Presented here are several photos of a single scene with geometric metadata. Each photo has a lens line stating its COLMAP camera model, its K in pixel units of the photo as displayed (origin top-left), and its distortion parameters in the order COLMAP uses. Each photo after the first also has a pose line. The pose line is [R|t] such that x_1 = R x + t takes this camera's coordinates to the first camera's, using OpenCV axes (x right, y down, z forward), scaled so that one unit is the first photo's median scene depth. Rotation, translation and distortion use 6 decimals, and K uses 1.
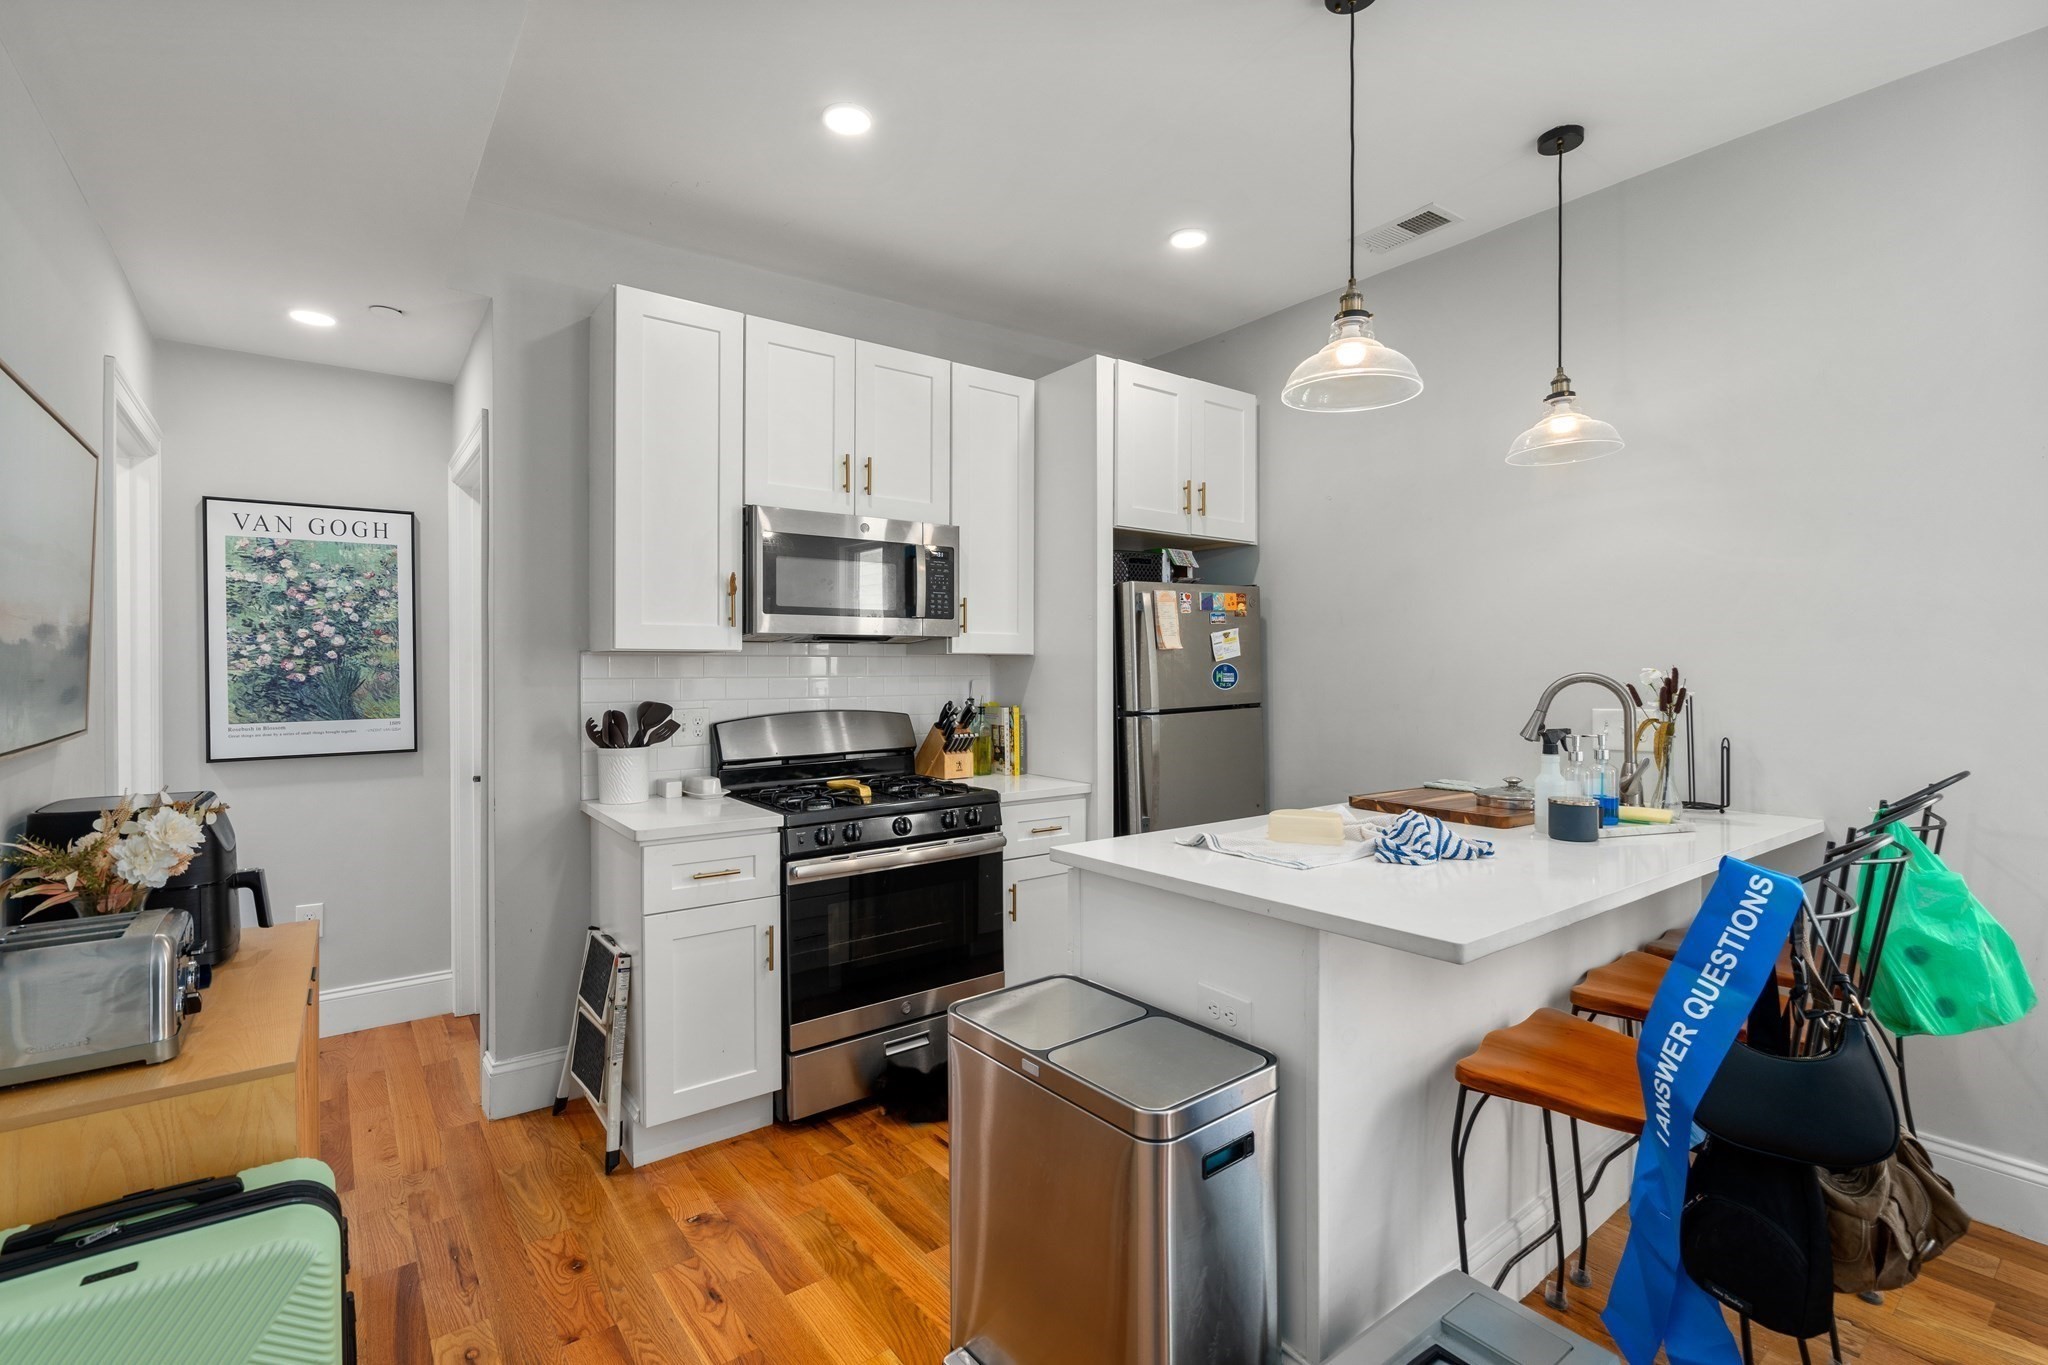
lens RADIAL K [[938.1, 0, 1024.6], [0, 938.1, 666.7], [0, 0, 1]] dist [-0.017634, -0.000106]
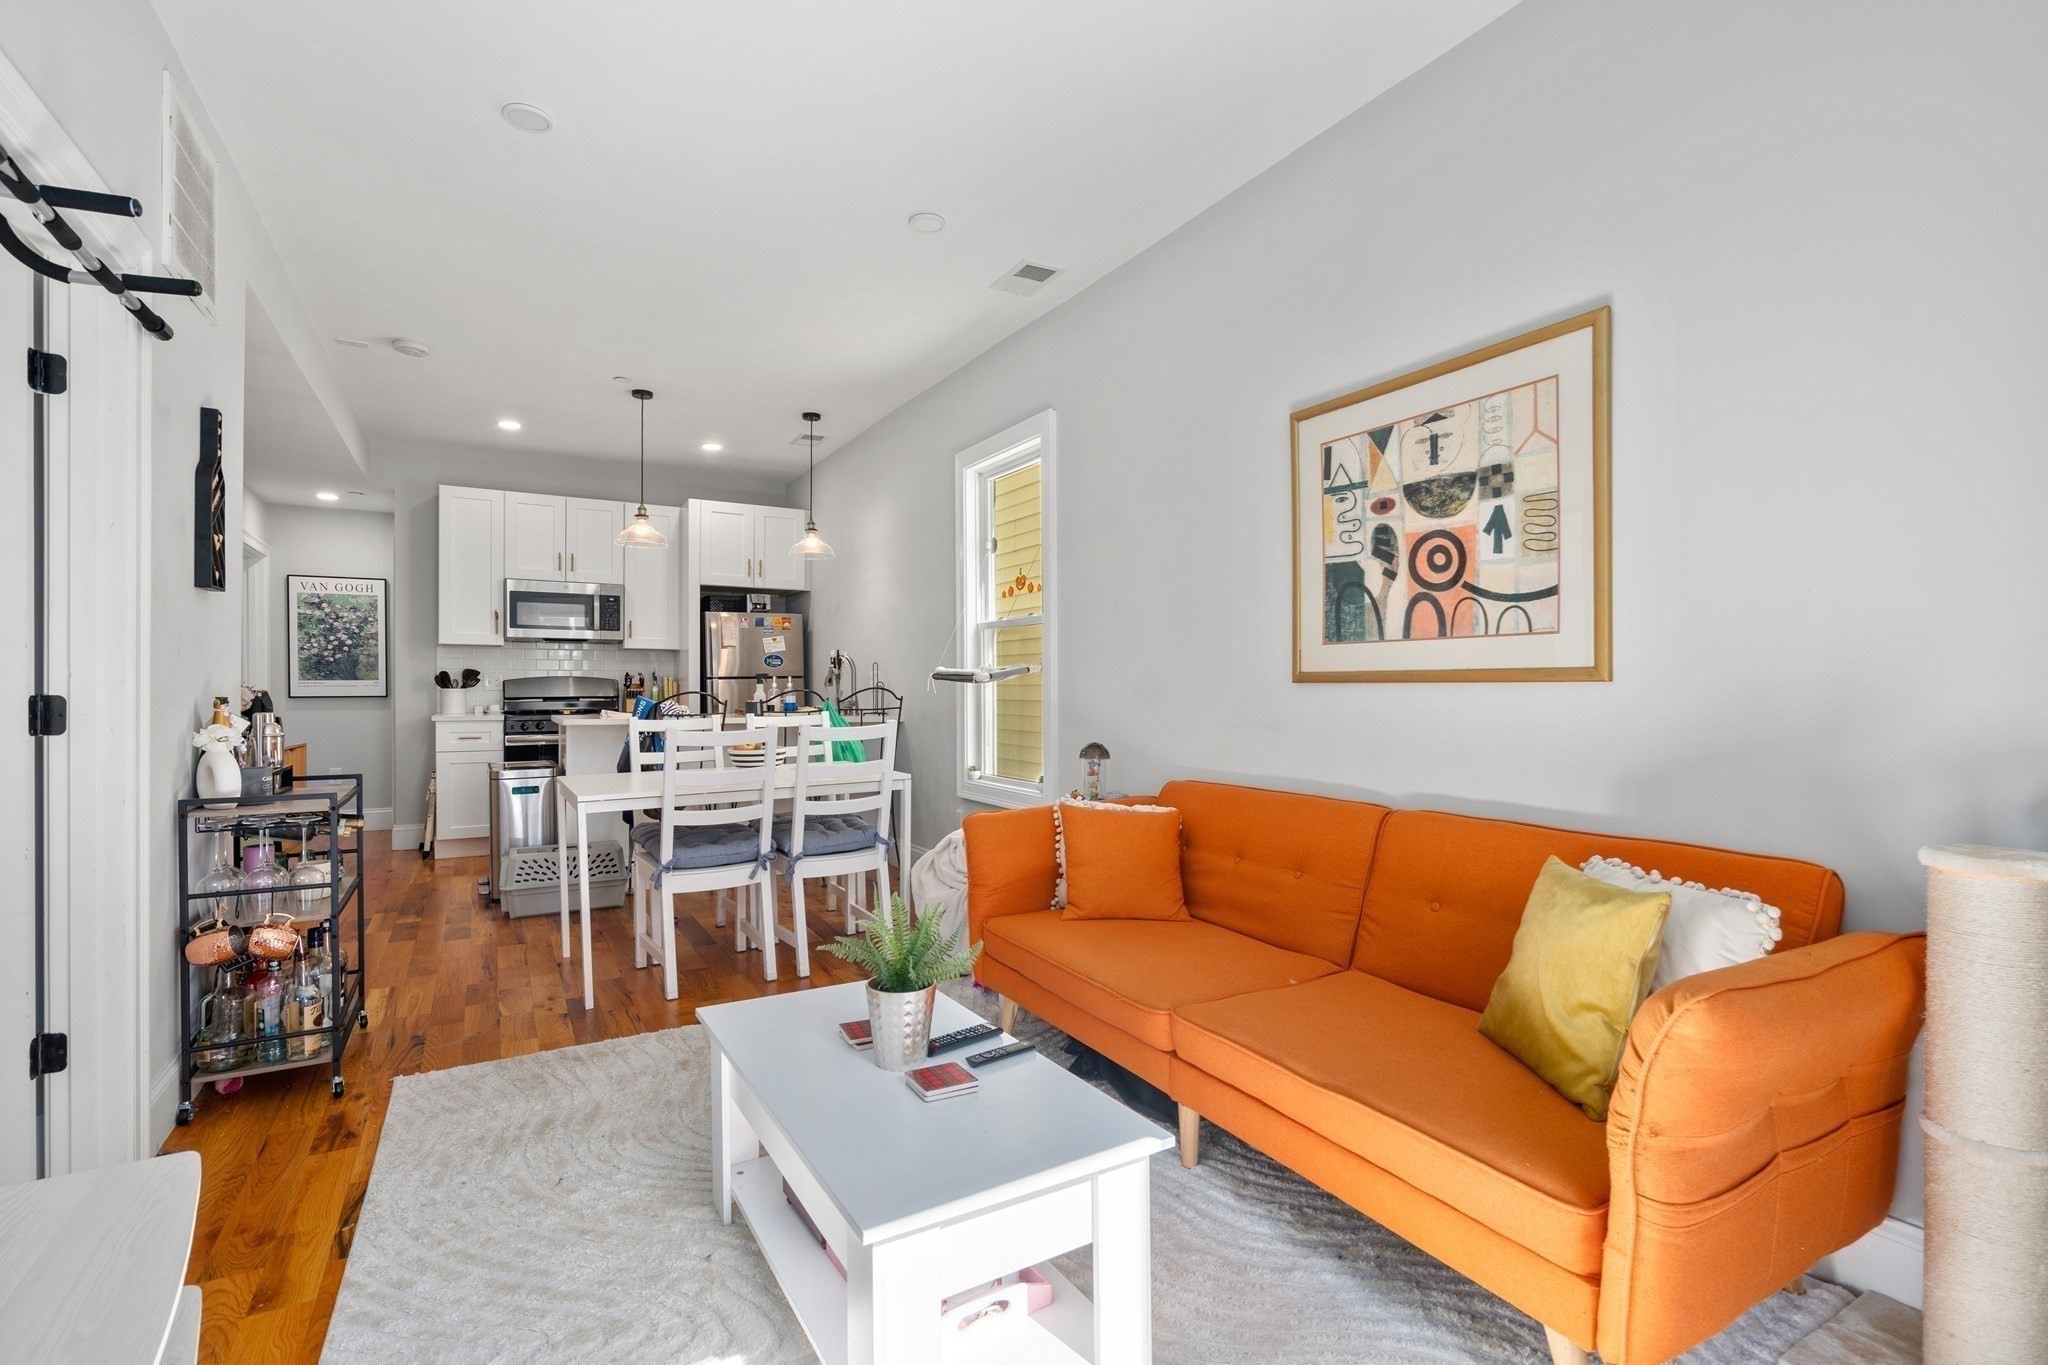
lens RADIAL K [[938.1, 0, 1026.1], [0, 938.1, 688.2], [0, 0, 1]] dist [-0.017634, -0.000106]
pose [[0.992978, 0.005686, -0.118163, 1.036546], [-0.005521, 0.999983, 0.001725, 0.064966], [0.118171, -0.001060, 0.992993, -0.907149]]
